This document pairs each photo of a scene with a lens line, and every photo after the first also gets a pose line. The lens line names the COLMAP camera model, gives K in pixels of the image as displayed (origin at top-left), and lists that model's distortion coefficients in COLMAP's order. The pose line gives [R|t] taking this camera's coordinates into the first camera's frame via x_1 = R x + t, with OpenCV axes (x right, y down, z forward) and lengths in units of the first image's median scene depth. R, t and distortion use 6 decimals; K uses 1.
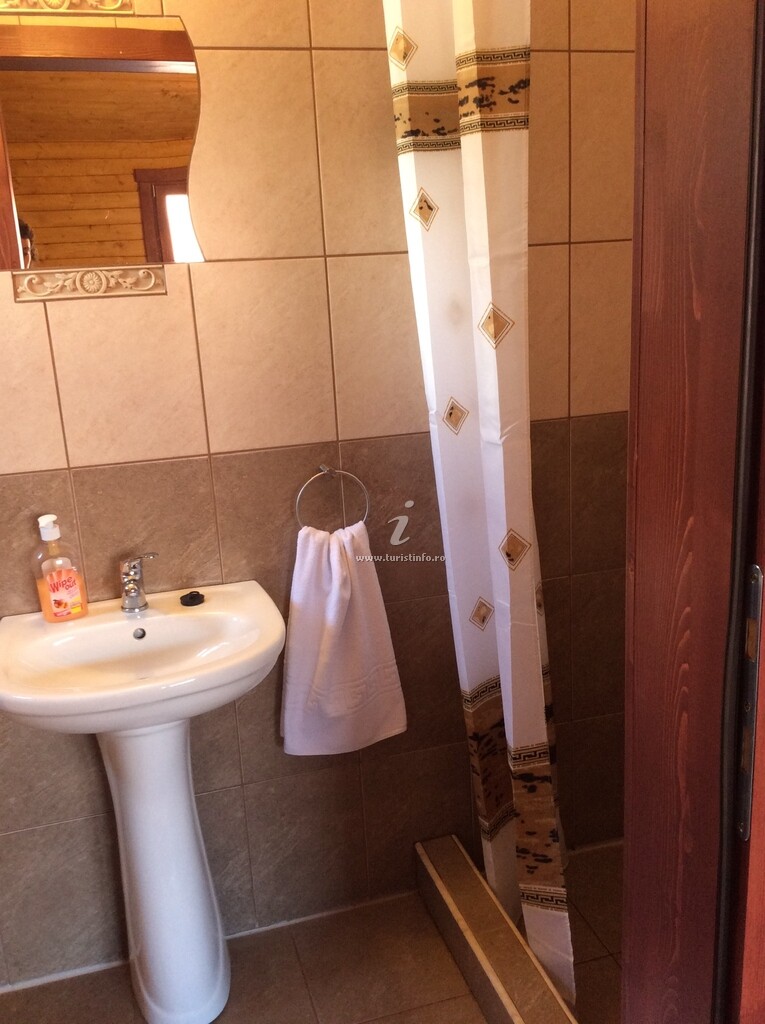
lens RADIAL K [[919.6, 0, 382.5], [0, 919.6, 512.0], [0, 0, 1]] dist [0.109307, -0.161349]
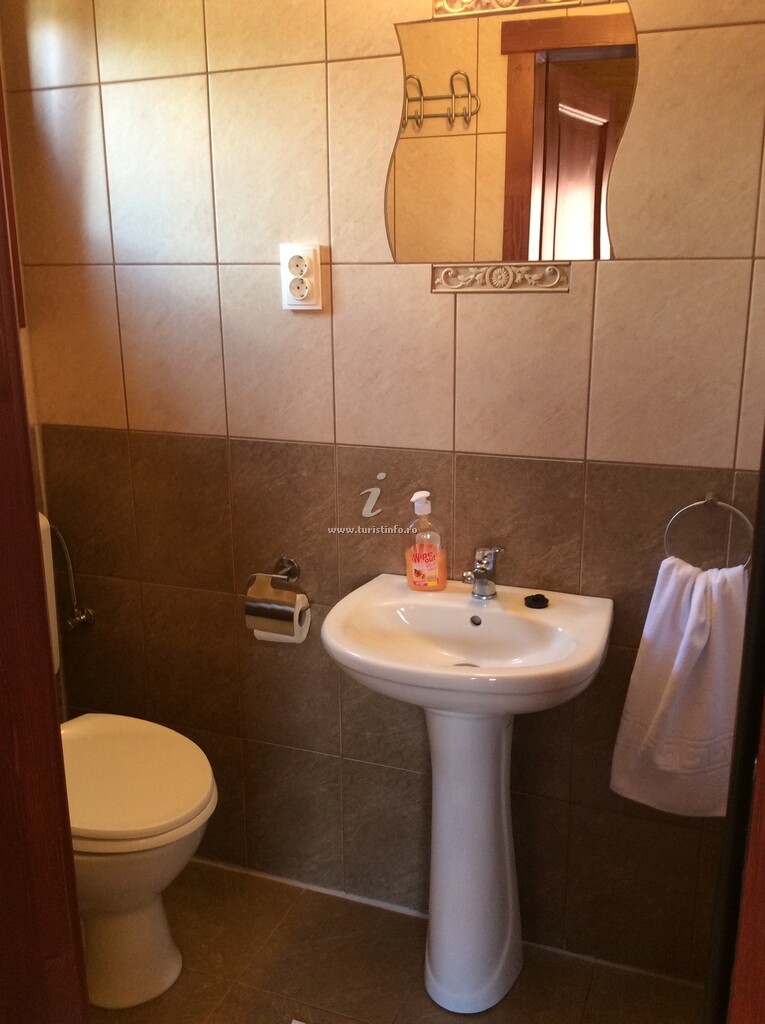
lens RADIAL K [[919.6, 0, 382.5], [0, 919.6, 512.0], [0, 0, 1]] dist [0.109307, -0.161349]
pose [[0.794758, 0.201312, -0.572567, 0.213841], [-0.188824, 0.978584, 0.081966, -0.050524], [0.576806, 0.042971, 0.815750, 0.098868]]
